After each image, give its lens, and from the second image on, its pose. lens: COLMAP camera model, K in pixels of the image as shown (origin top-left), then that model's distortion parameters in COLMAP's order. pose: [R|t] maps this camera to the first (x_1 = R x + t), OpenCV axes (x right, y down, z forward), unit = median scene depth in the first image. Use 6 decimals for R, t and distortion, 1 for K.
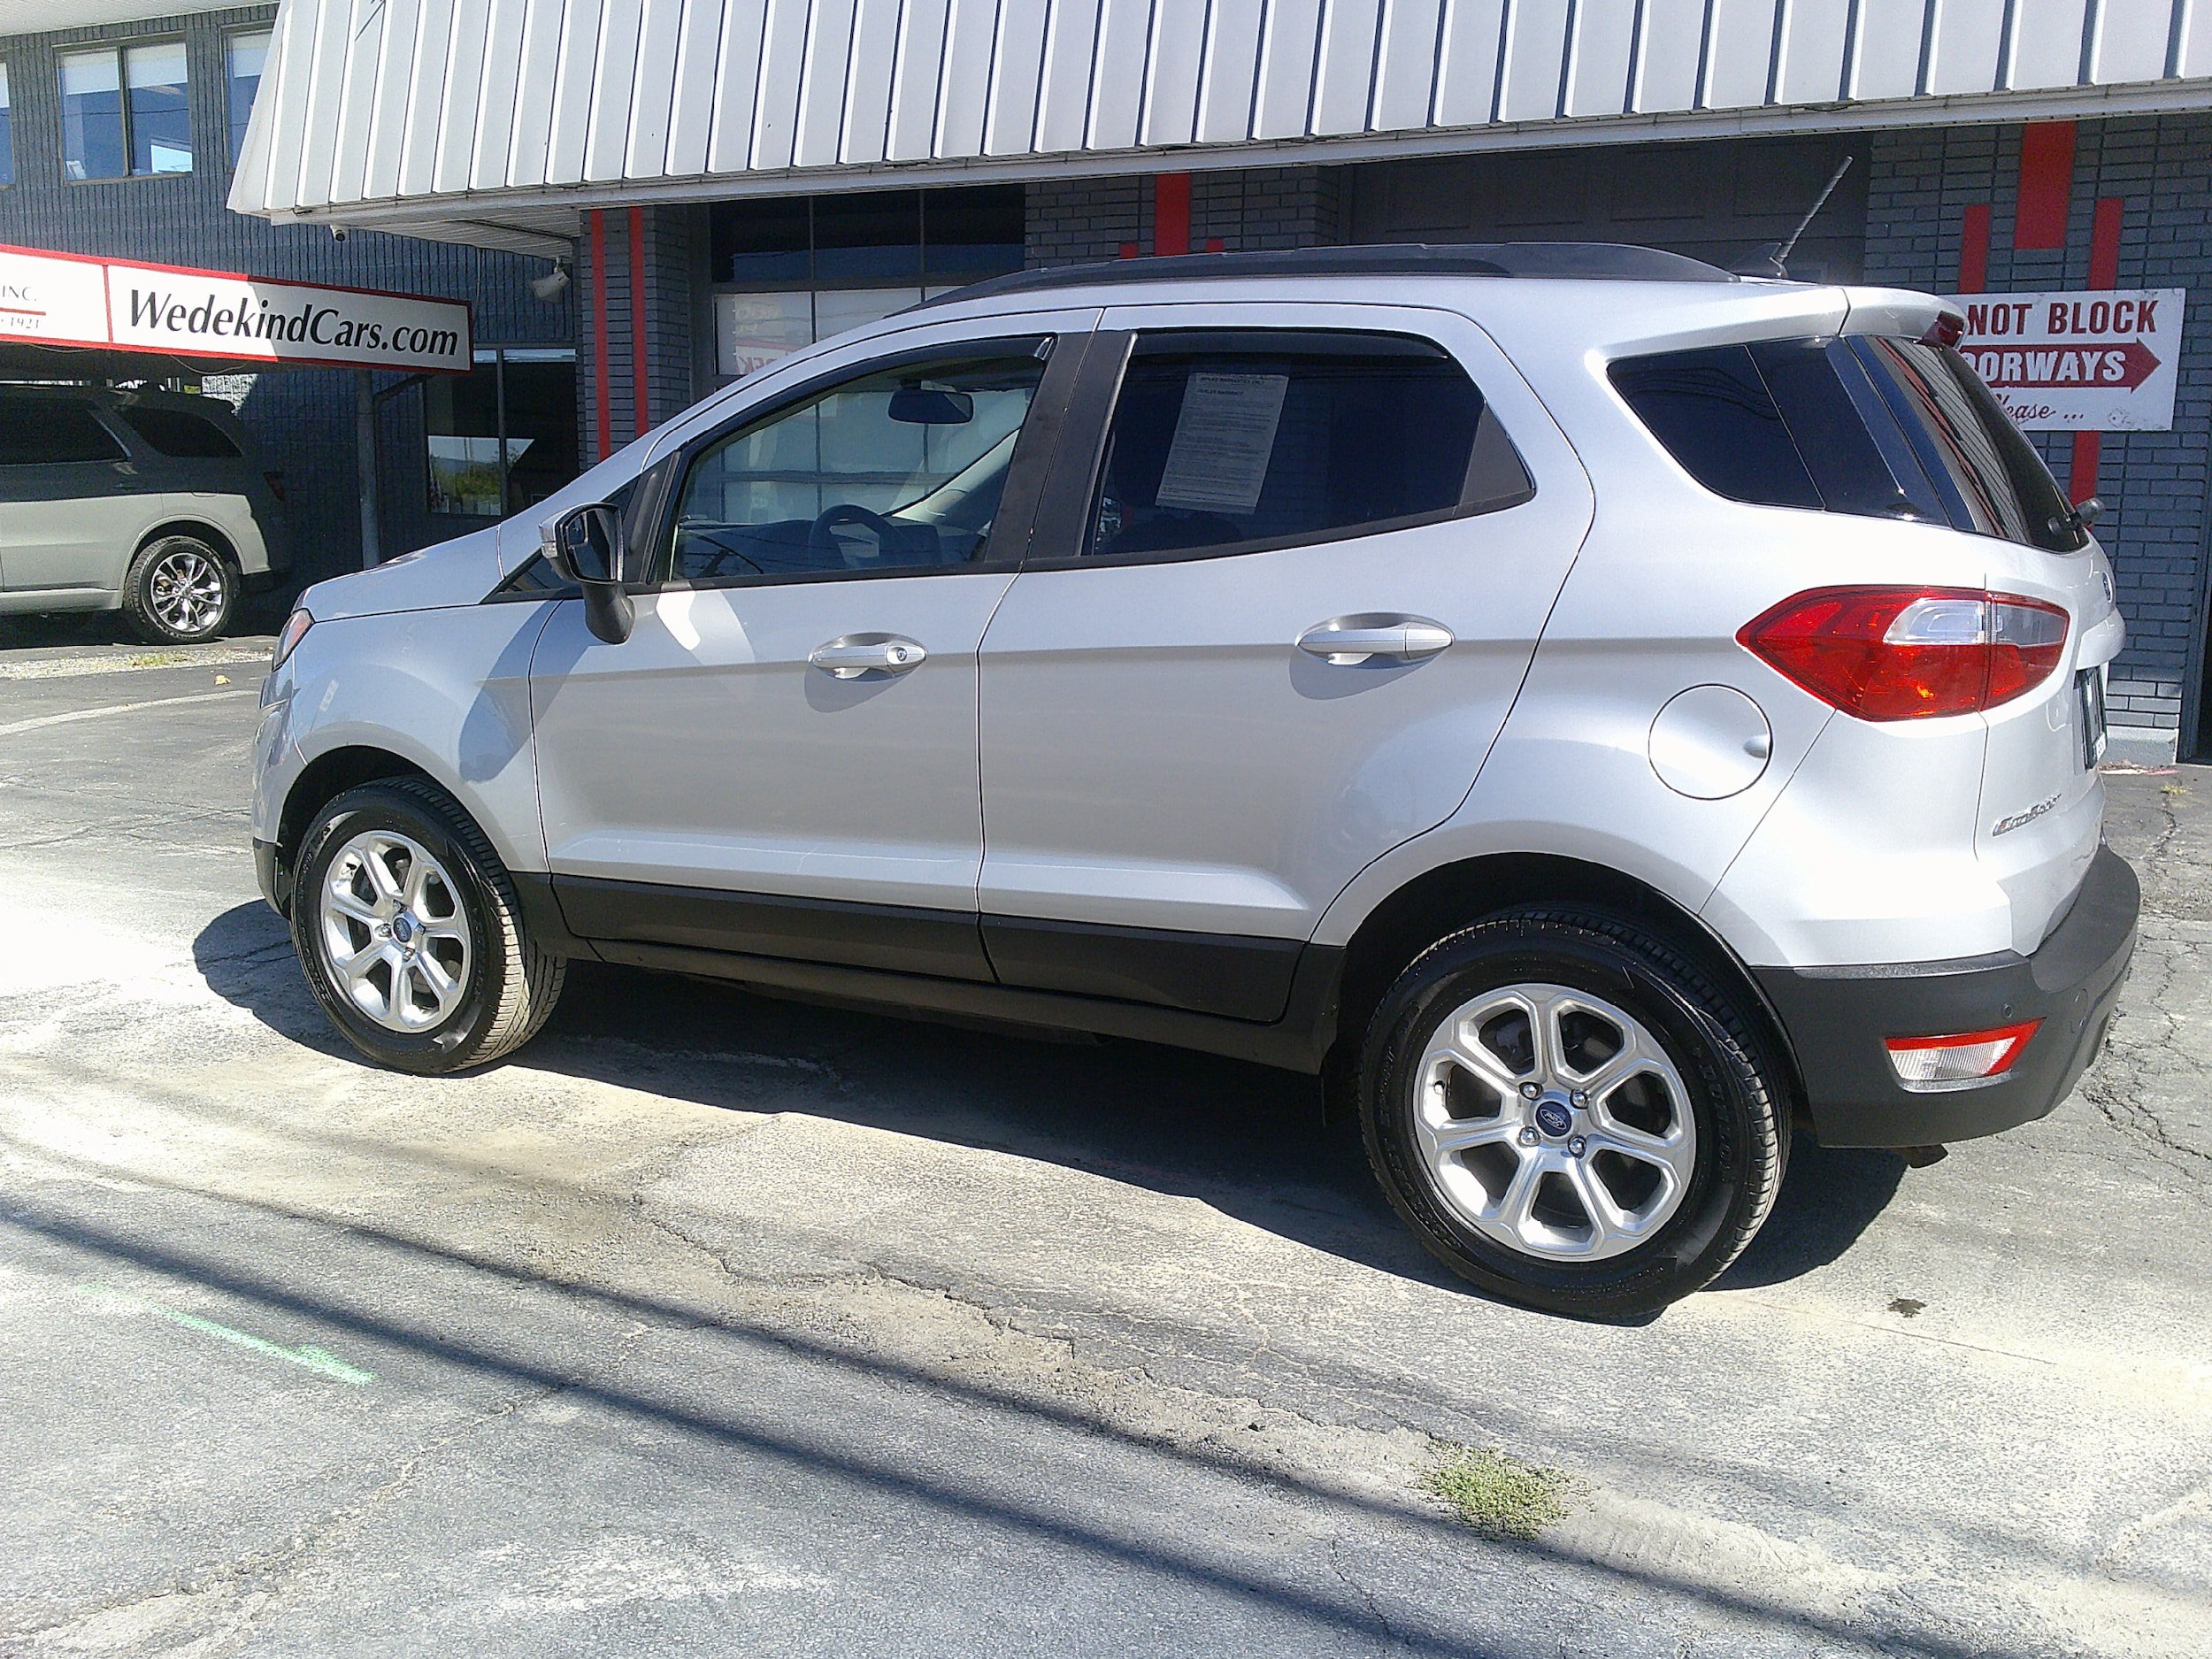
lens RADIAL K [[2103.0, 0, 1083.7], [0, 2103.0, 843.4], [0, 0, 1]] dist [0.023398, 0.000000]
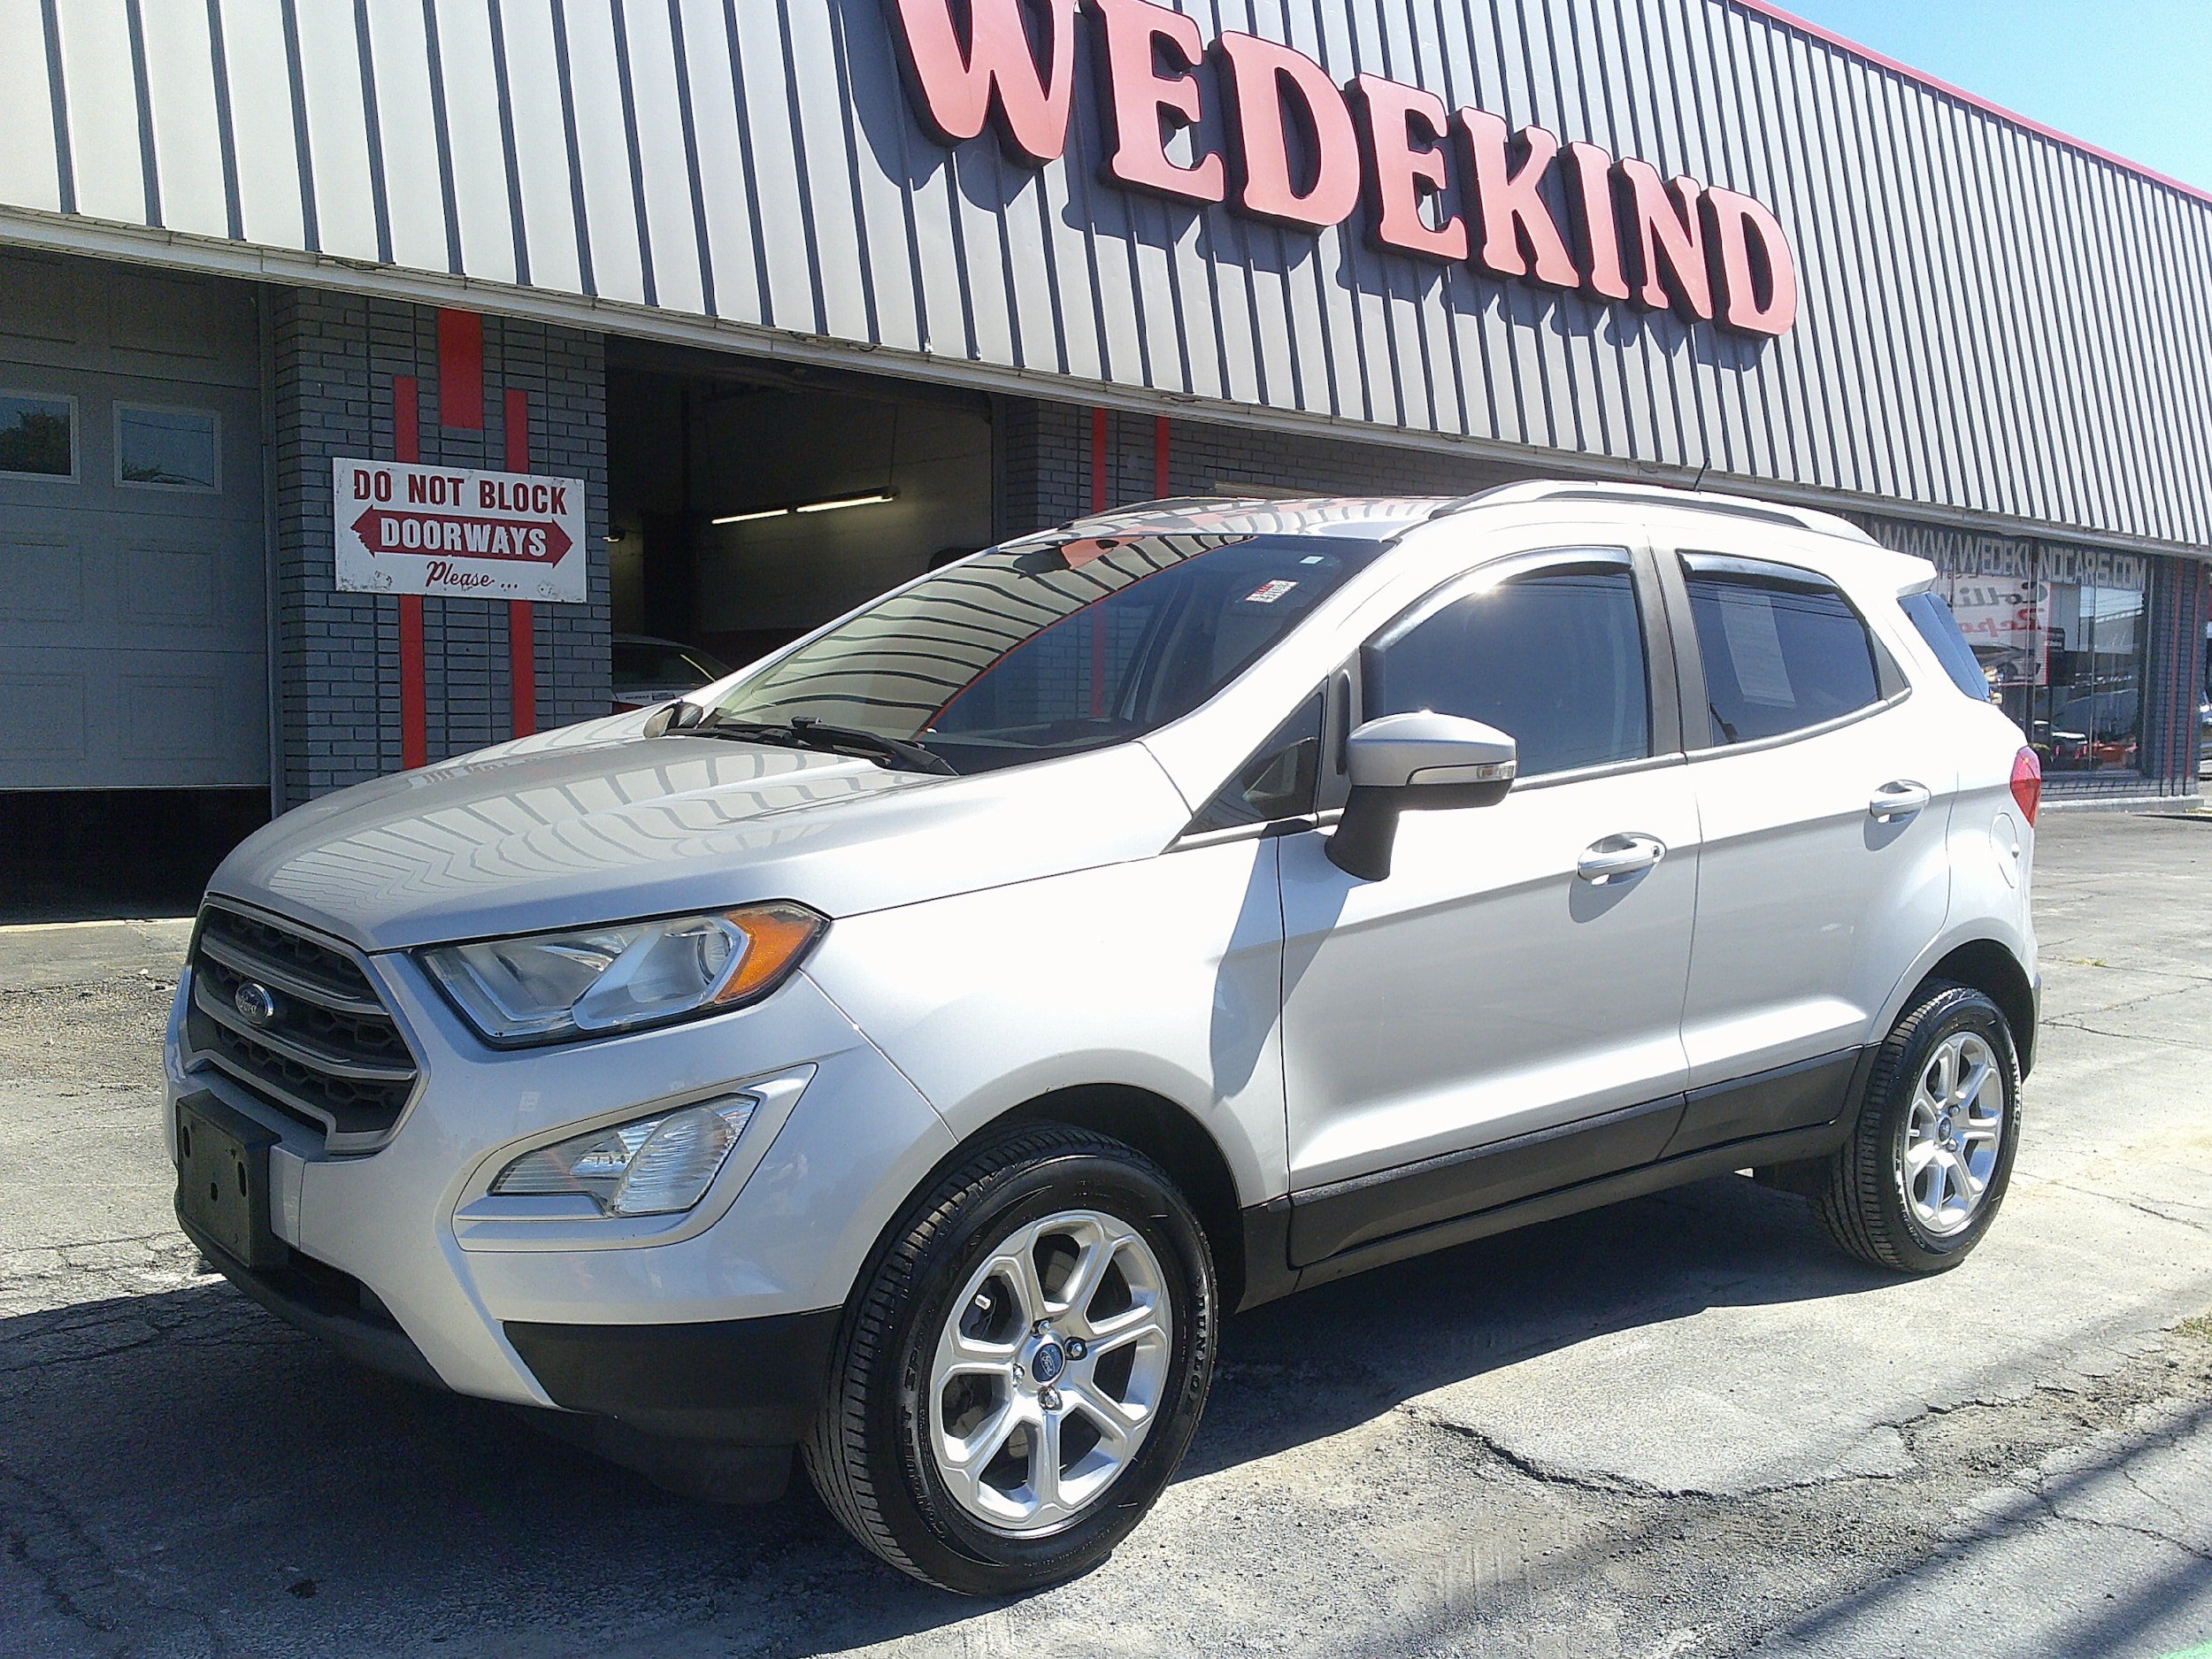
lens RADIAL K [[2103.0, 0, 1152.4], [0, 2103.0, 797.9], [0, 0, 1]] dist [0.023398, 0.000000]
pose [[0.306833, -0.063273, 0.949658, -0.464265], [0.143043, 0.989520, 0.019712, -0.070683], [-0.940953, 0.129794, 0.312669, 0.376314]]
